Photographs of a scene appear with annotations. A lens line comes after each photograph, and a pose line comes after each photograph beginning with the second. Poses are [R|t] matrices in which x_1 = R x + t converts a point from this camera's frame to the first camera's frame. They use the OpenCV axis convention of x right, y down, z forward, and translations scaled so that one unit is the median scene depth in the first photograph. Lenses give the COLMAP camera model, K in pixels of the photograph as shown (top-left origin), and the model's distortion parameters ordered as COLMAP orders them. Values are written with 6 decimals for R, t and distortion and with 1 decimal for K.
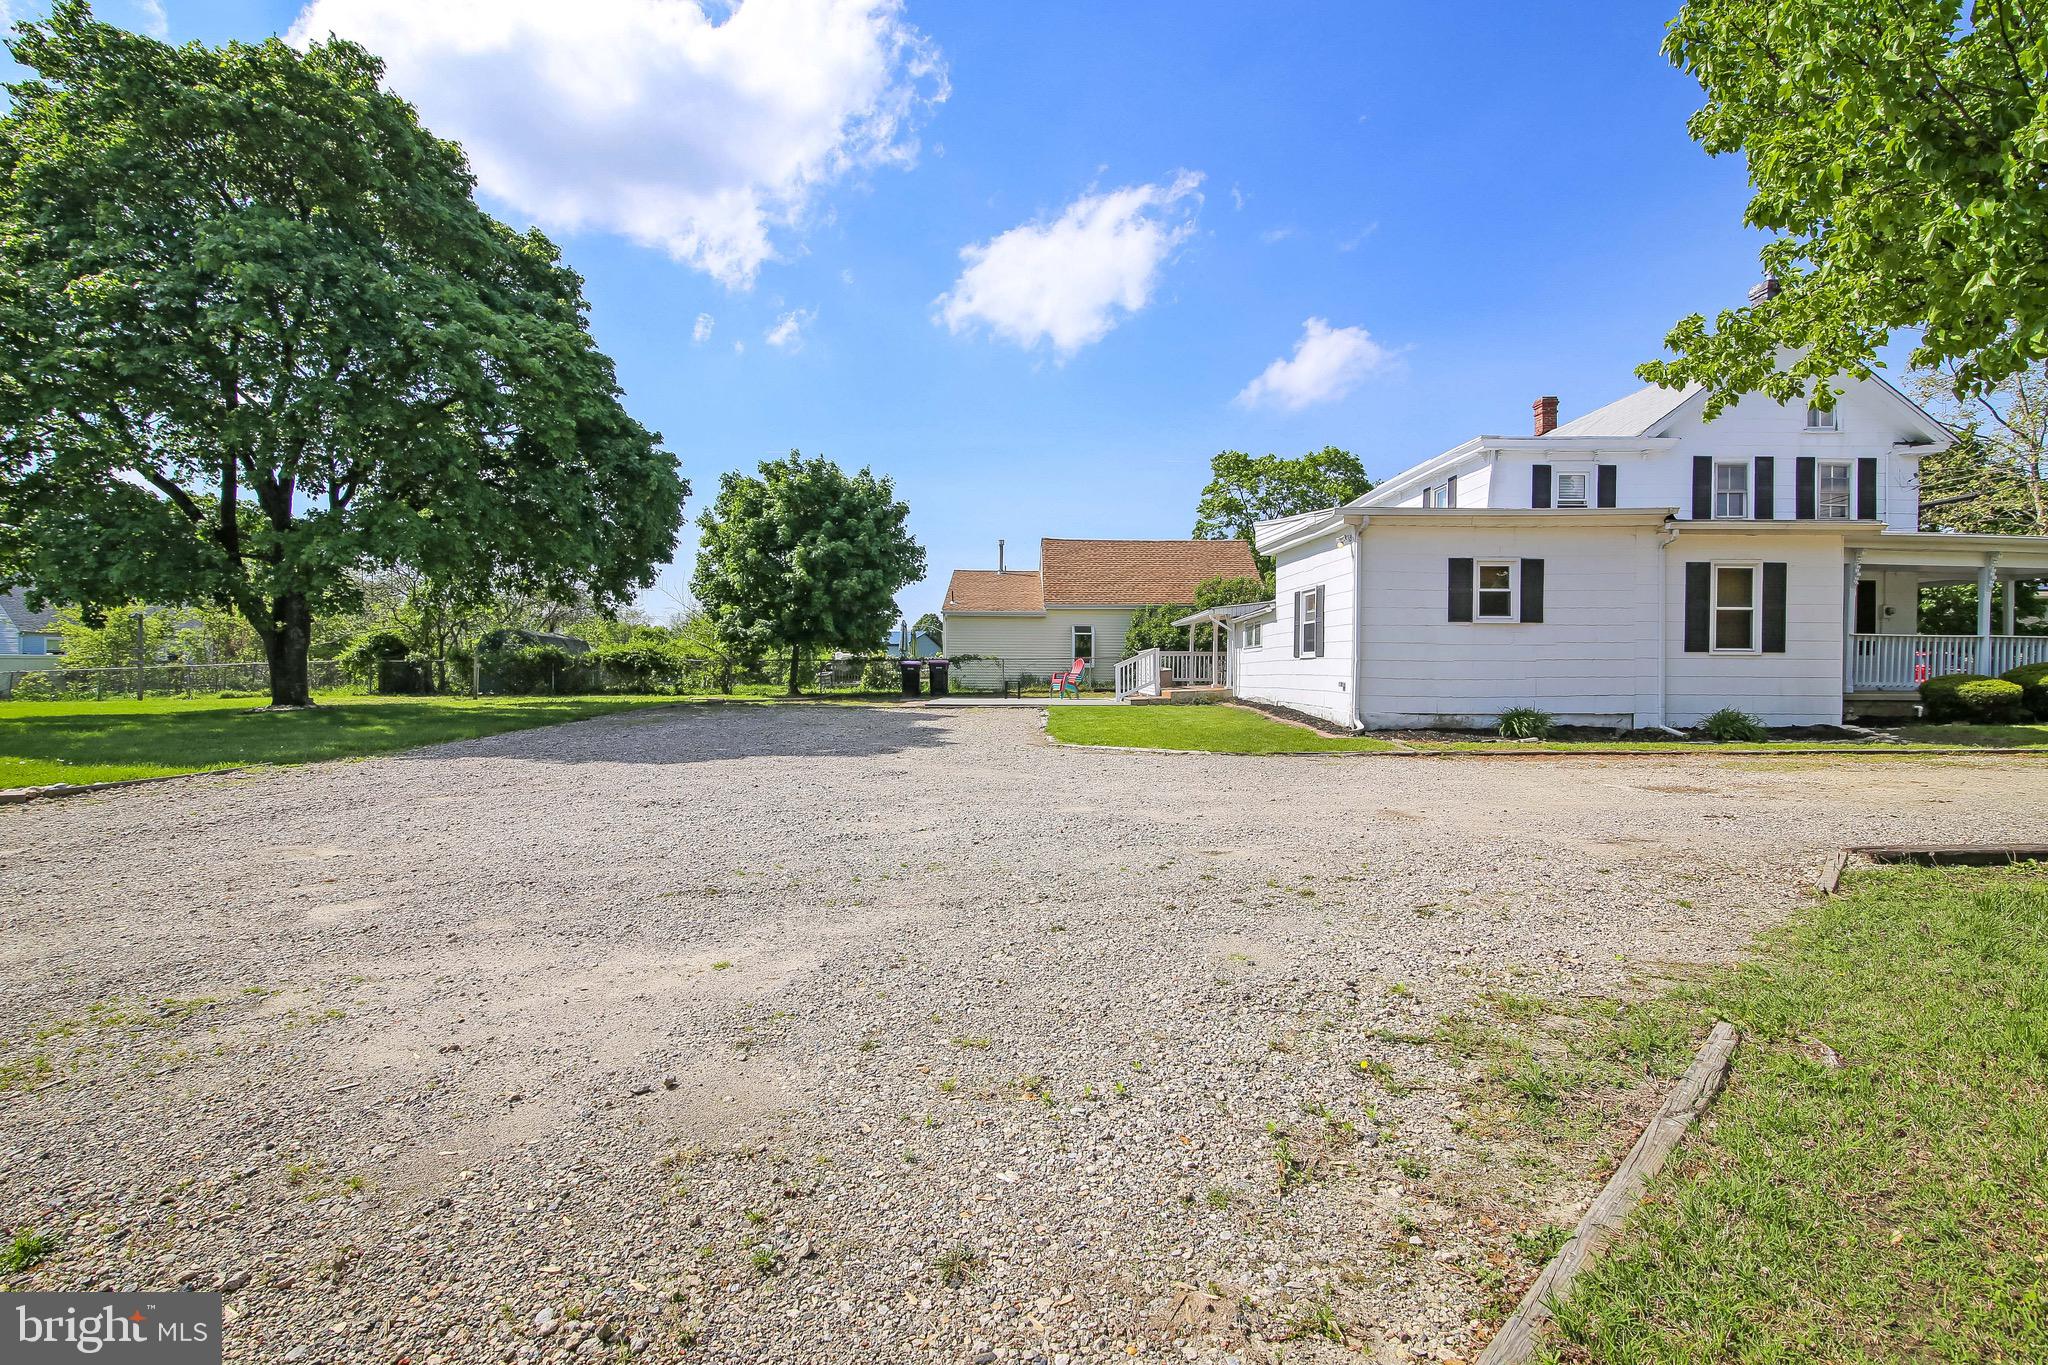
lens RADIAL K [[945.5, 0, 1024.0], [0, 945.5, 682.5], [0, 0, 1]] dist [0.001322, 0.000948]
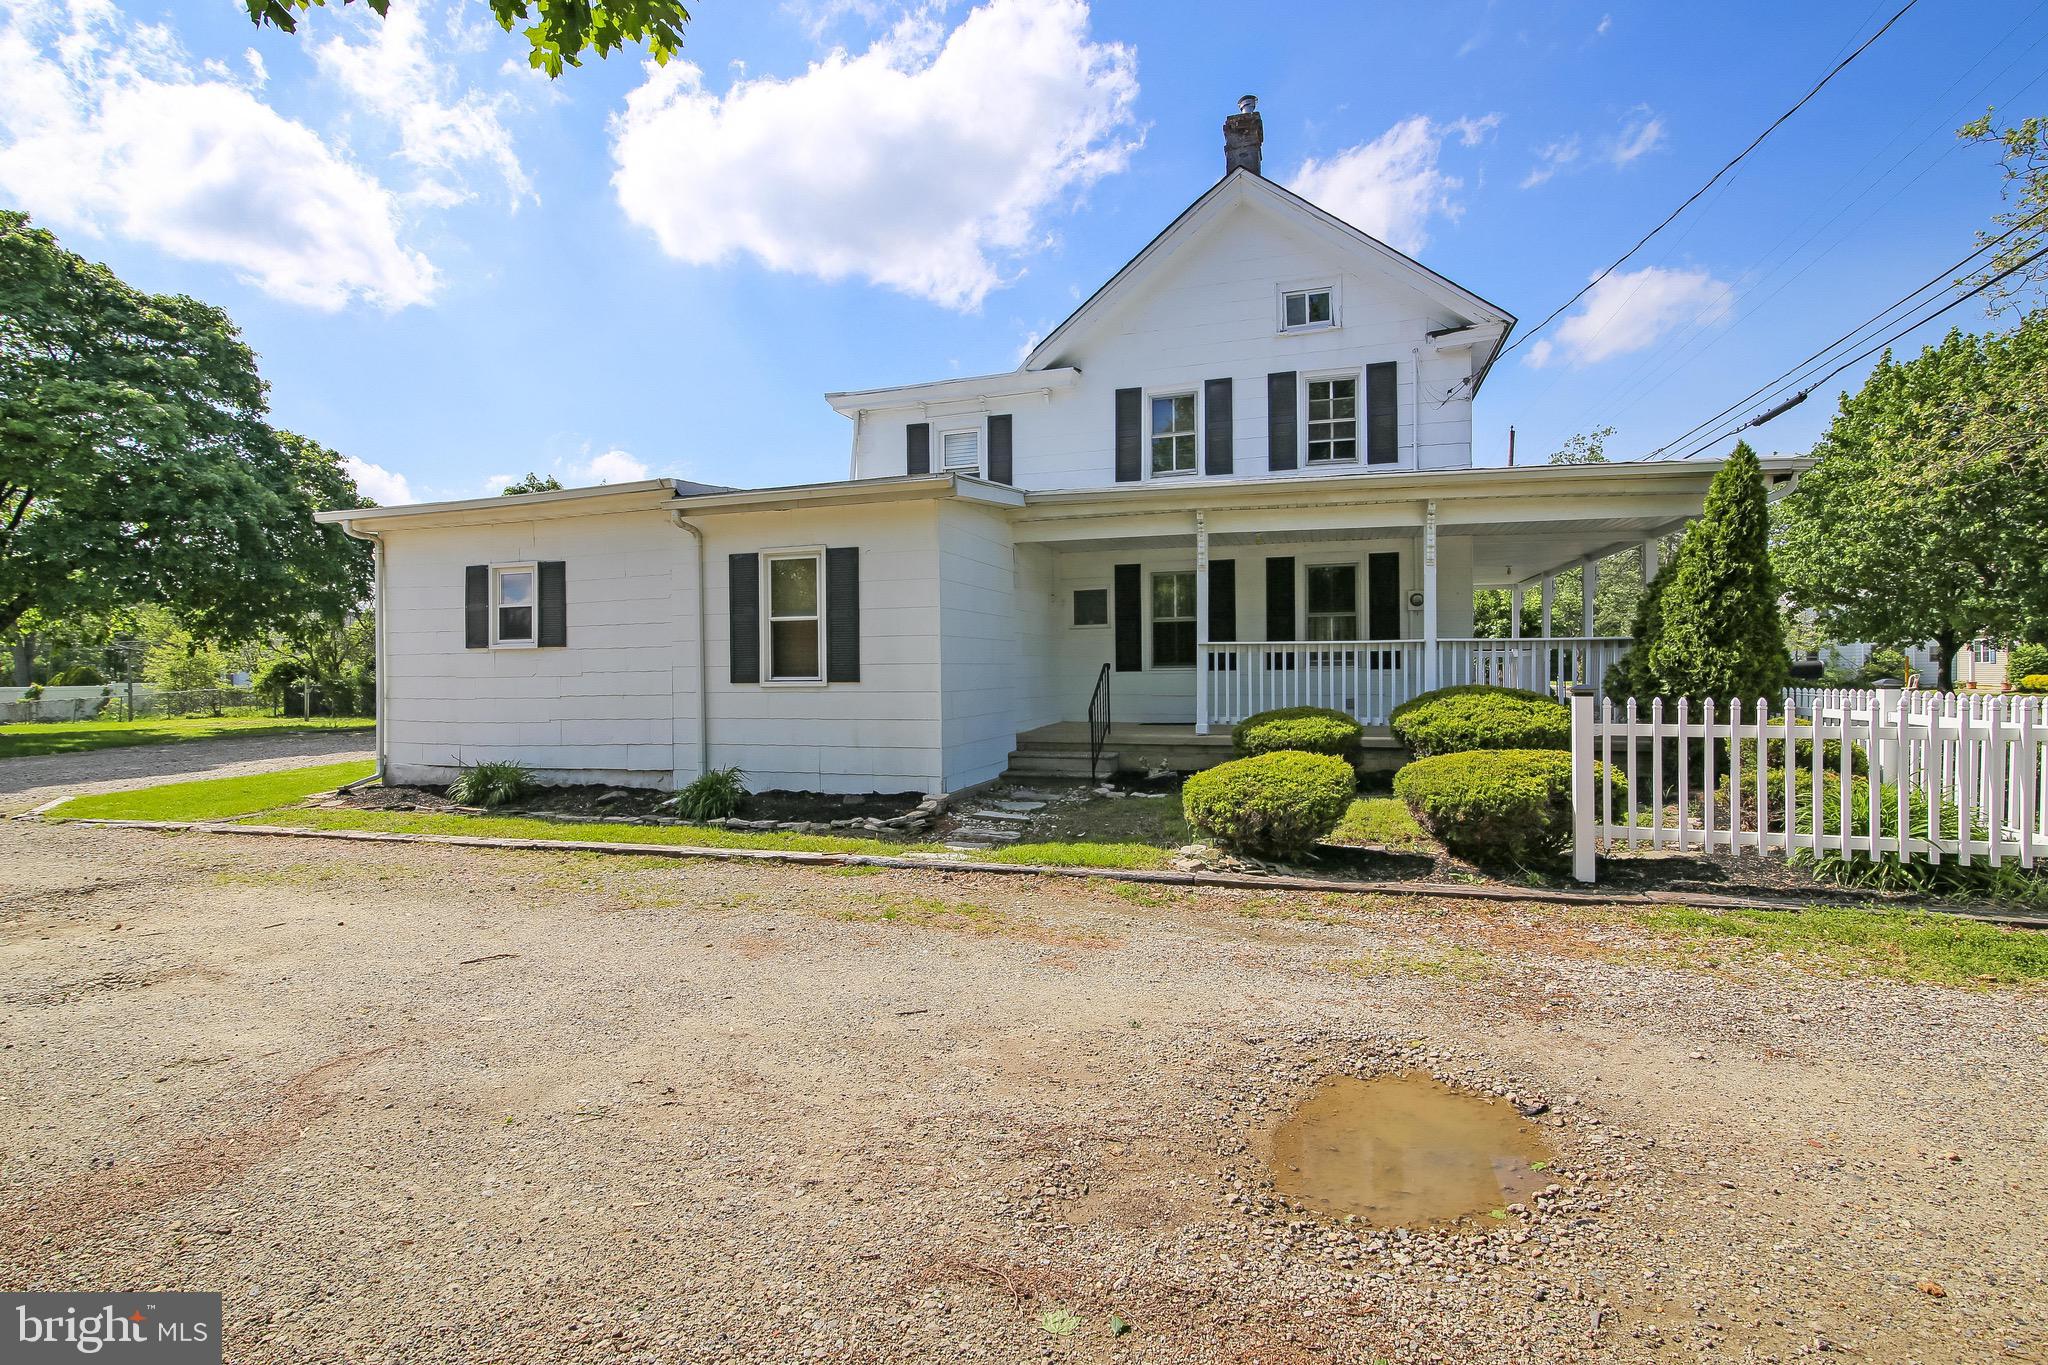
lens RADIAL K [[945.5, 0, 1024.0], [0, 945.5, 682.5], [0, 0, 1]] dist [0.001322, 0.000948]
pose [[0.953055, -0.014376, -0.302456, 0.851205], [0.014153, 0.999896, -0.002928, -0.021119], [0.302467, -0.001490, 0.953159, 0.312283]]
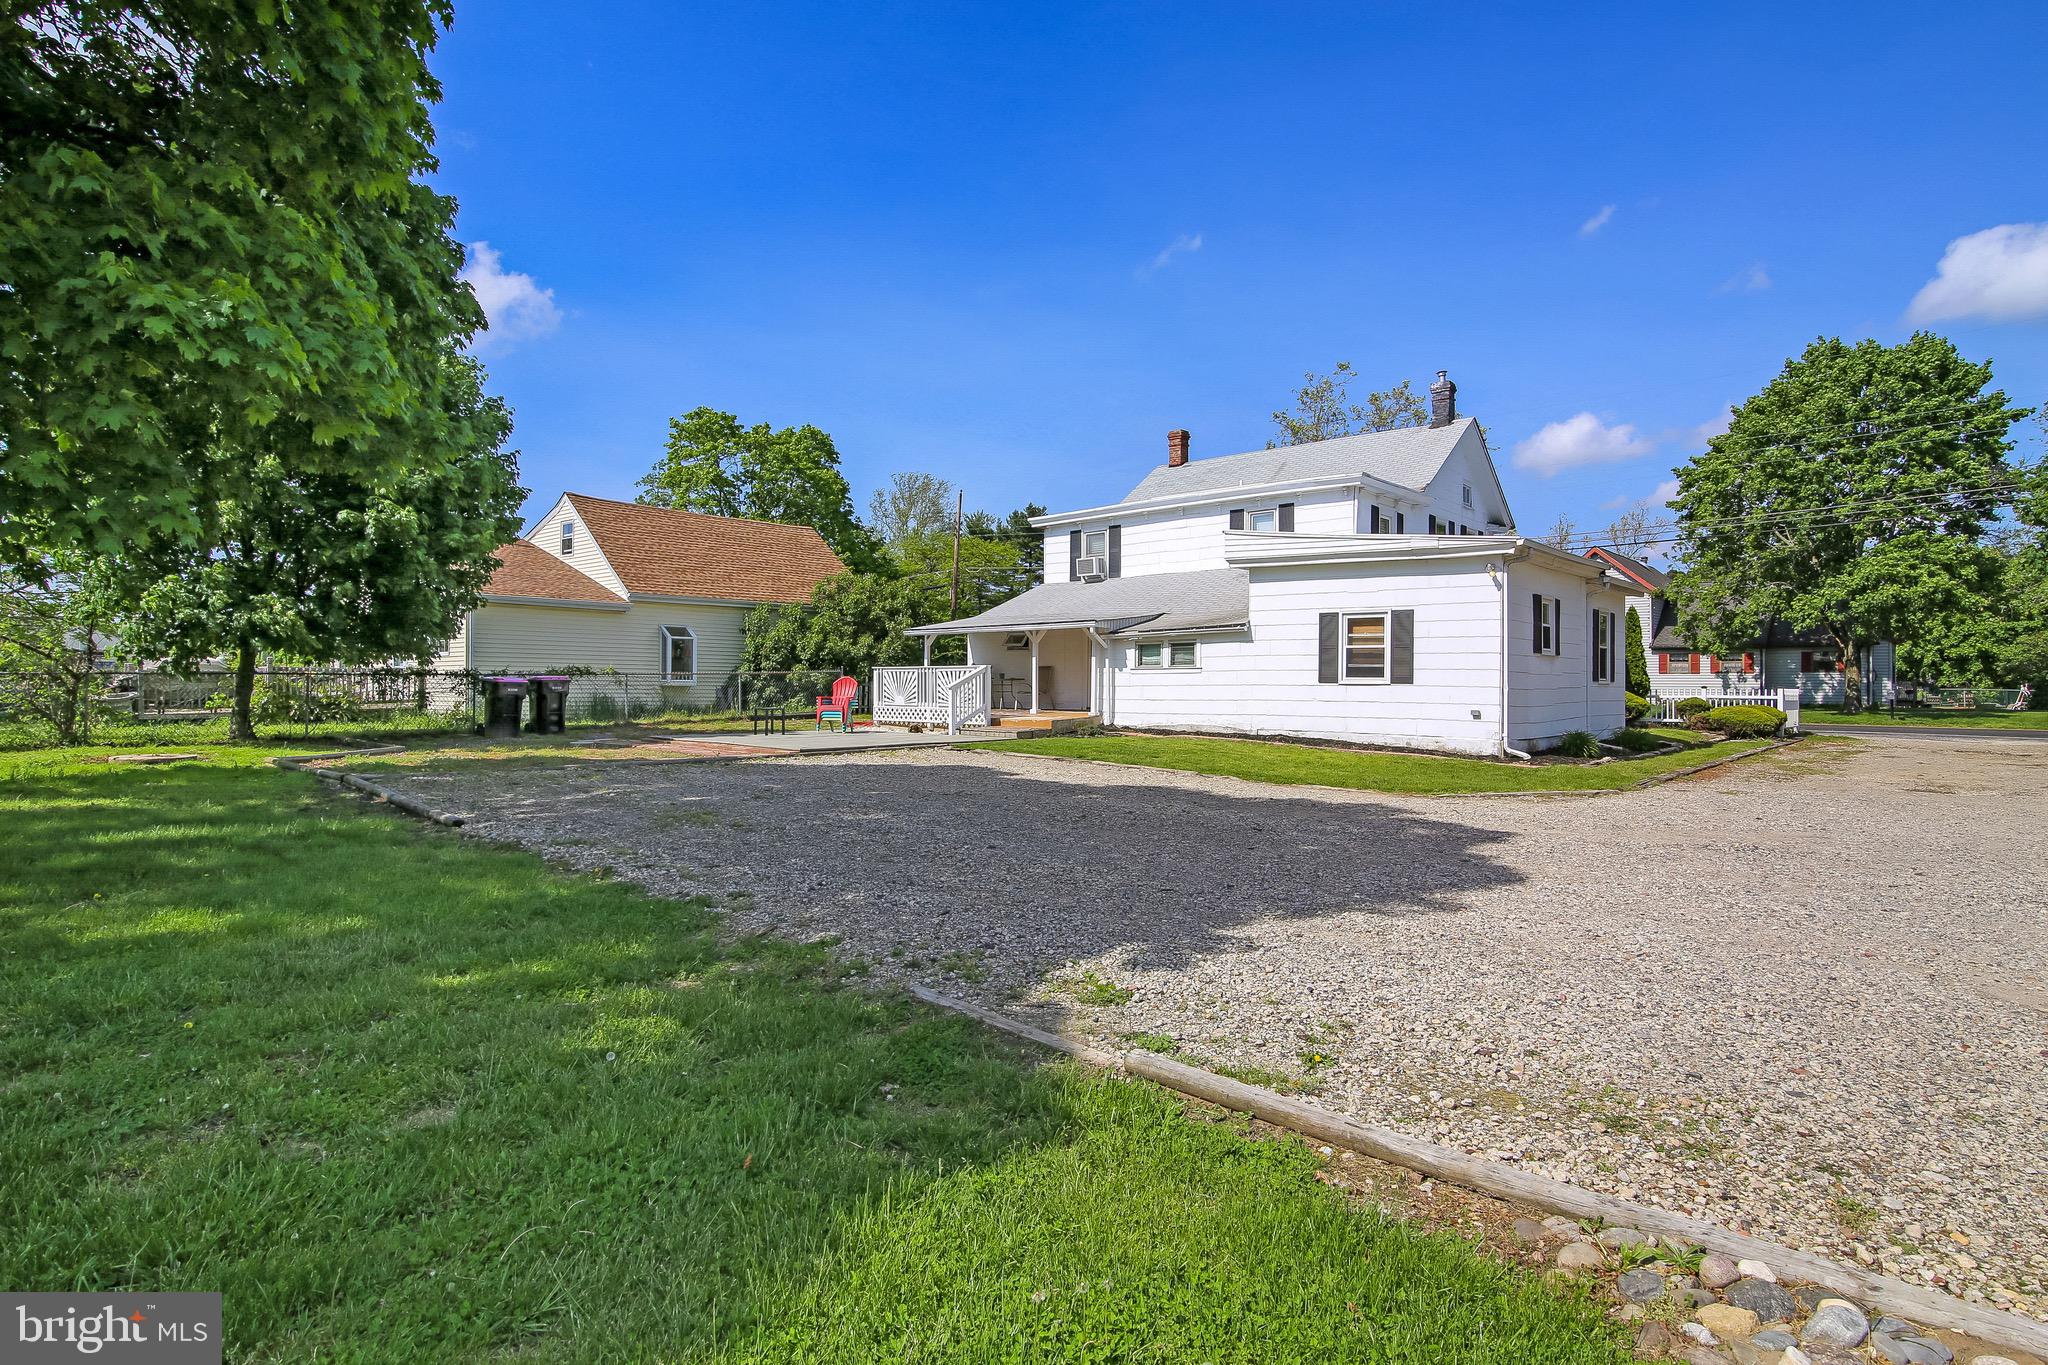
lens RADIAL K [[1073.6, 0, 1024.0], [0, 1073.6, 682.5], [0, 0, 1]] dist [0.001275, 0.000264]
pose [[0.687343, 0.007659, 0.726293, -0.385826], [-0.001447, 0.999957, -0.009175, -0.012961], [-0.726332, 0.005255, 0.687324, 0.293867]]
